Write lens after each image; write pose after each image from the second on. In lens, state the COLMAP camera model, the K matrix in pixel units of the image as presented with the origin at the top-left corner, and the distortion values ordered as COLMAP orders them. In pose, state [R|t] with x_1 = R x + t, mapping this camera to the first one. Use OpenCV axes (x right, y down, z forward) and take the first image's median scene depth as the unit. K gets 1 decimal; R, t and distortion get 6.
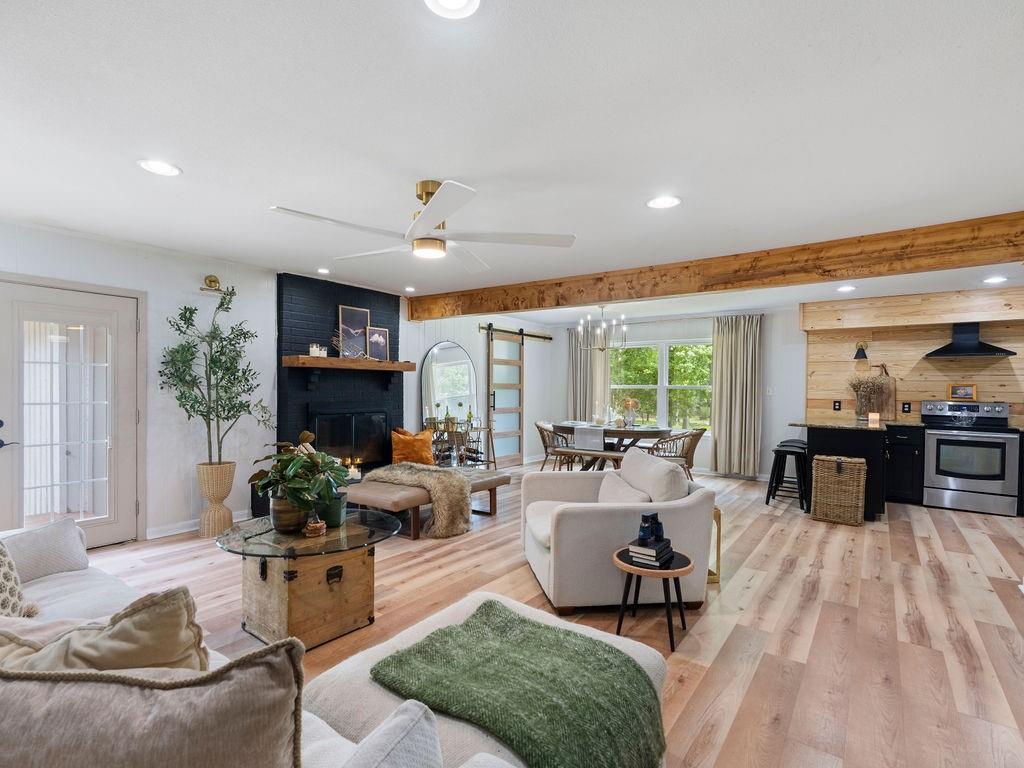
lens RADIAL K [[507.0, 0, 511.9], [0, 507.0, 390.8], [0, 0, 1]] dist [-0.002517, 0.000341]
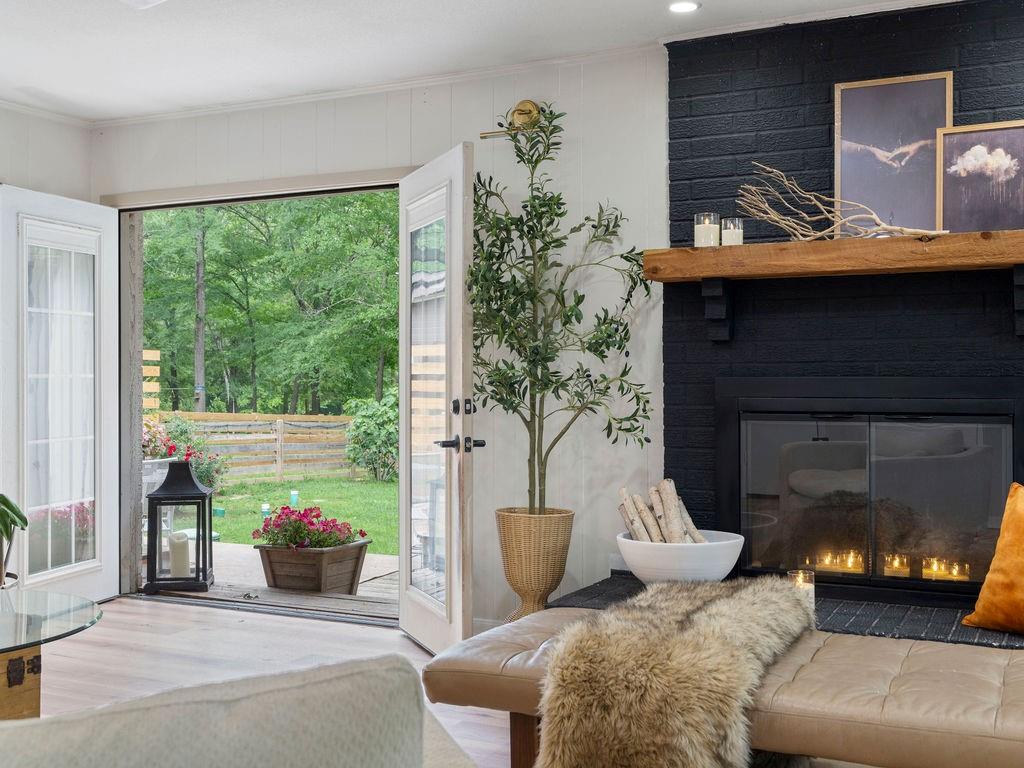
lens RADIAL K [[1146.3, 0, 512.9], [0, 1146.3, 366.3], [0, 0, 1]] dist [0.006833, 0.011625]
pose [[0.170337, -0.018669, -0.985209, 0.335745], [-0.000364, 0.999819, -0.019009, 0.027452], [0.985386, 0.003597, 0.170299, 0.624282]]
